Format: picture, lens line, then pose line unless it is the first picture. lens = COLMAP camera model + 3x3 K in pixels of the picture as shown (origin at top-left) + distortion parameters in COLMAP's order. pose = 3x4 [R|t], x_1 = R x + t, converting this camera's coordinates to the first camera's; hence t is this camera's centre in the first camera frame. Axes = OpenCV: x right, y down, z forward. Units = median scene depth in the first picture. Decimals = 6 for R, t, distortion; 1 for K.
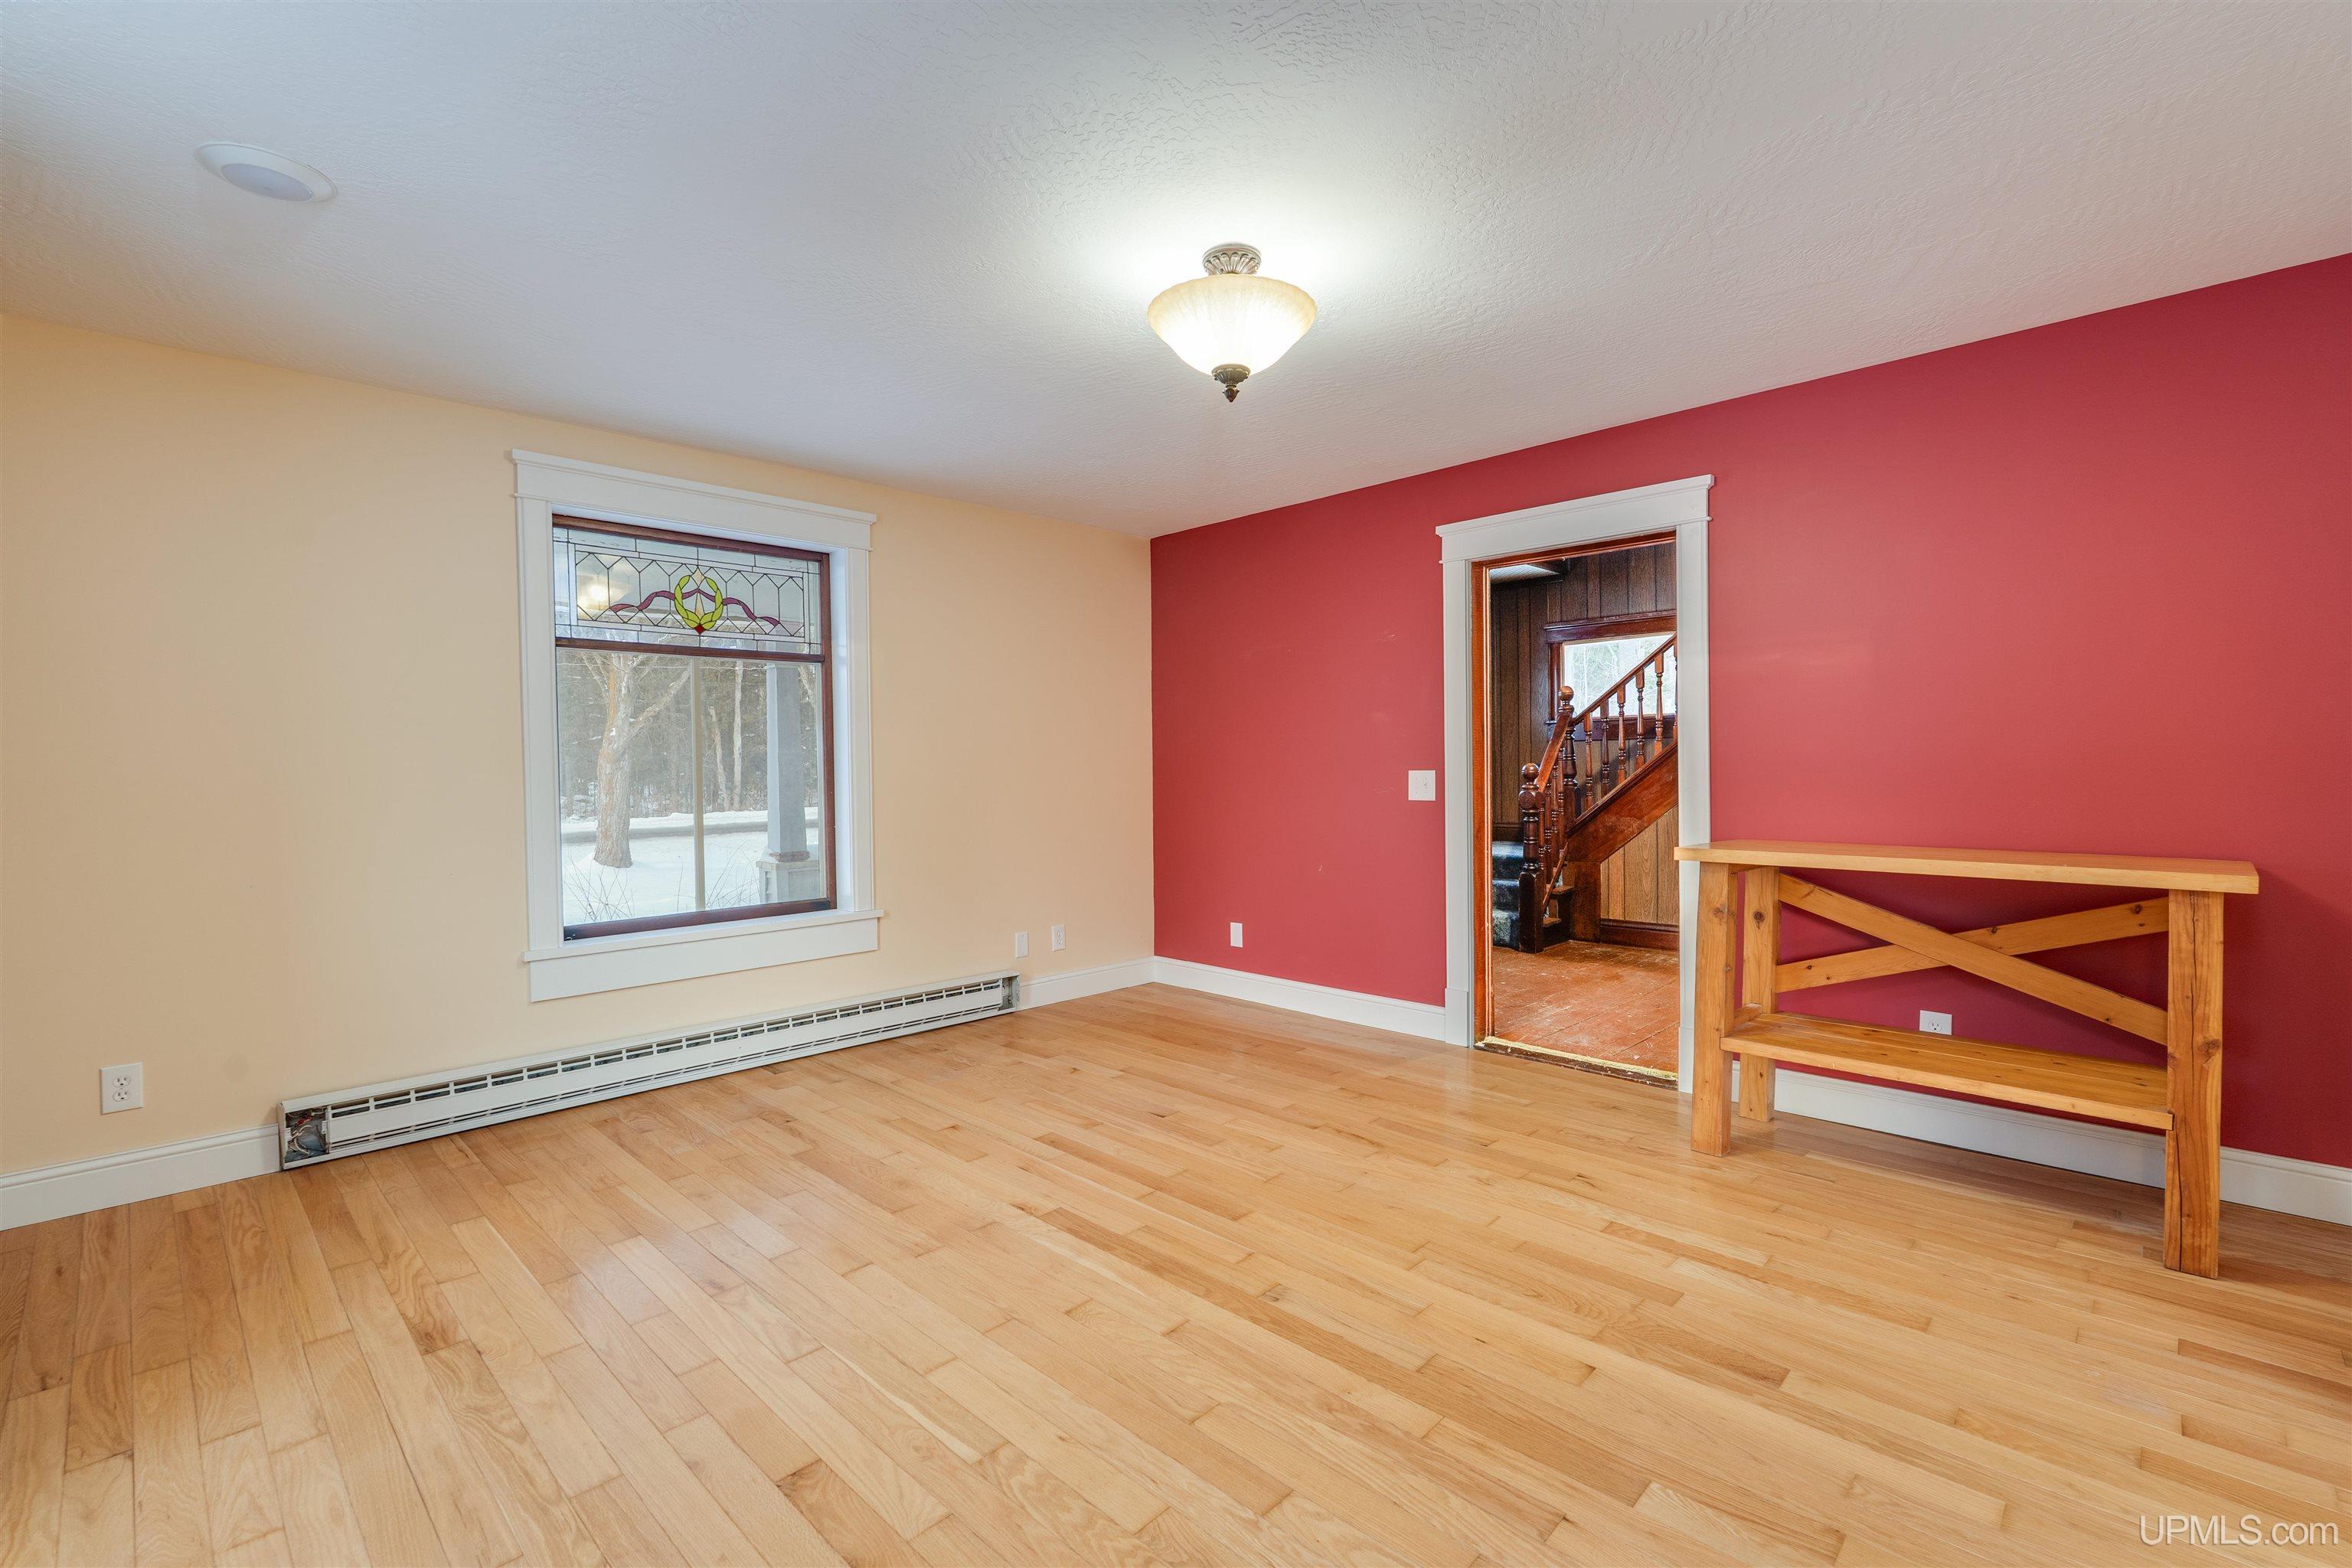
lens RADIAL K [[1026.6, 0, 1167.6], [0, 1026.6, 789.9], [0, 0, 1]] dist [-0.005435, -0.000473]
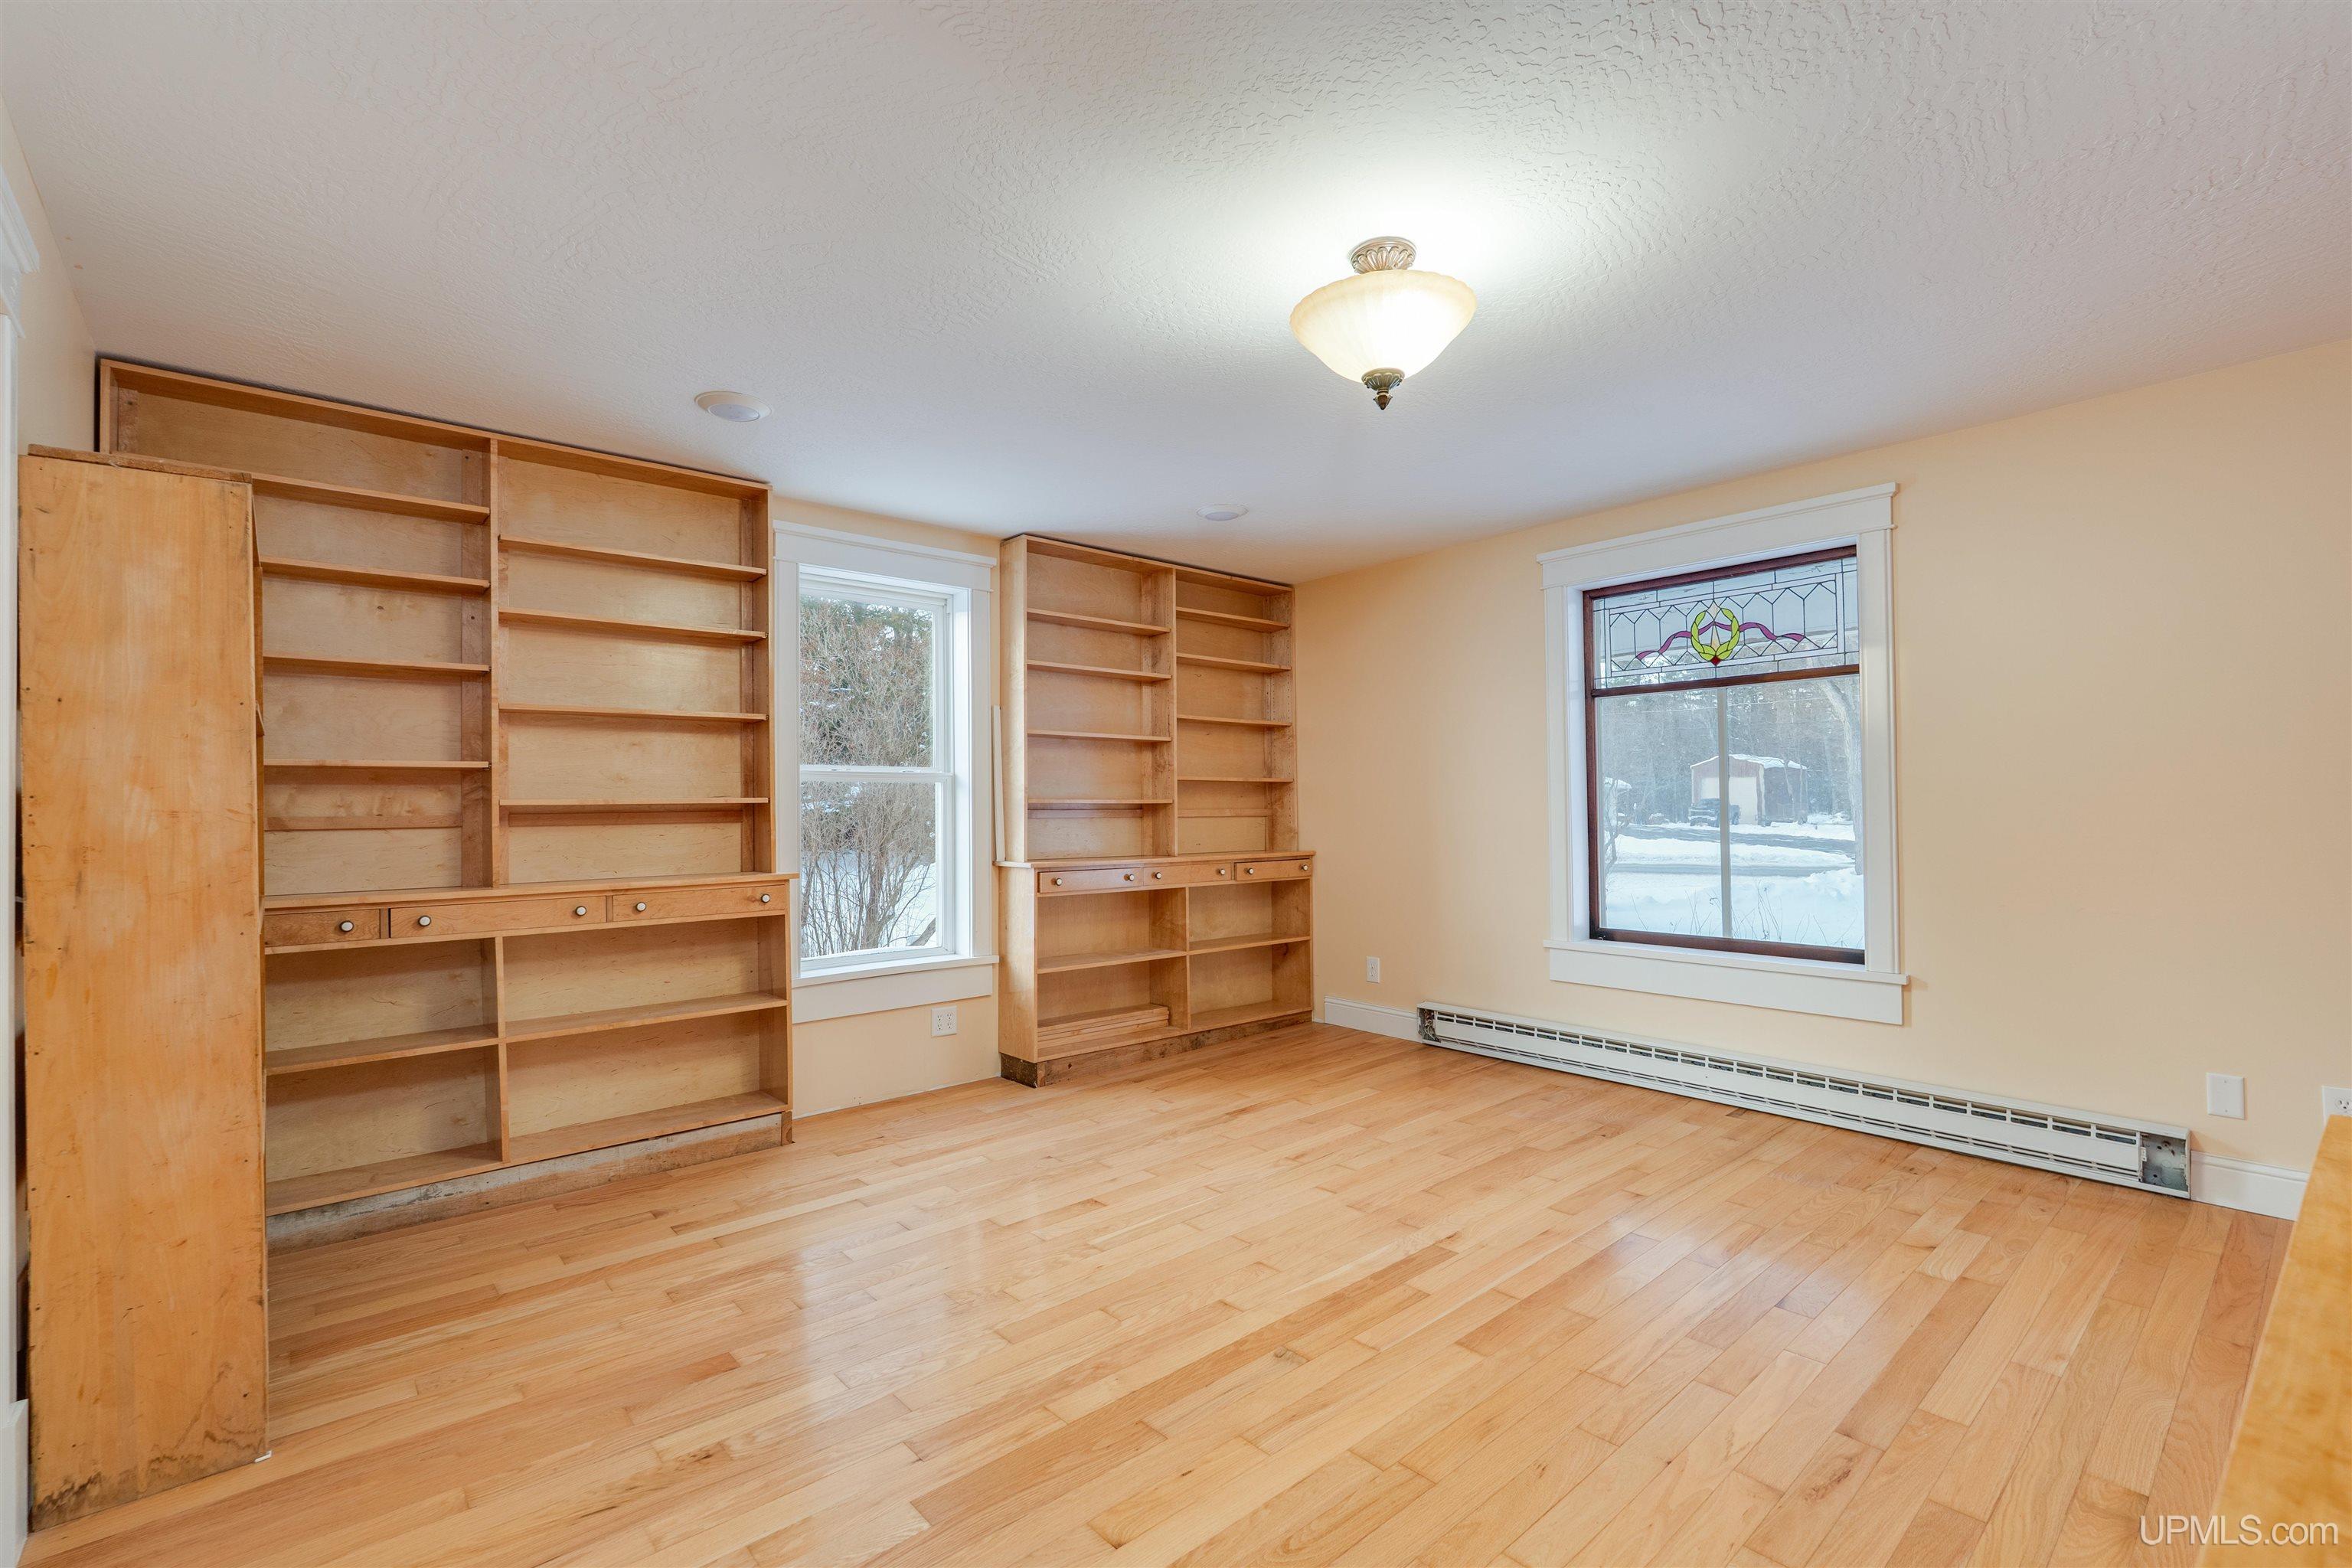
lens RADIAL K [[1026.6, 0, 1167.0], [0, 1026.6, 782.3], [0, 0, 1]] dist [-0.005435, -0.000473]
pose [[-0.074256, -0.006882, -0.997215, 0.694527], [-0.013638, 0.999890, -0.005885, -0.025173], [0.997146, 0.013163, -0.074341, 0.613975]]
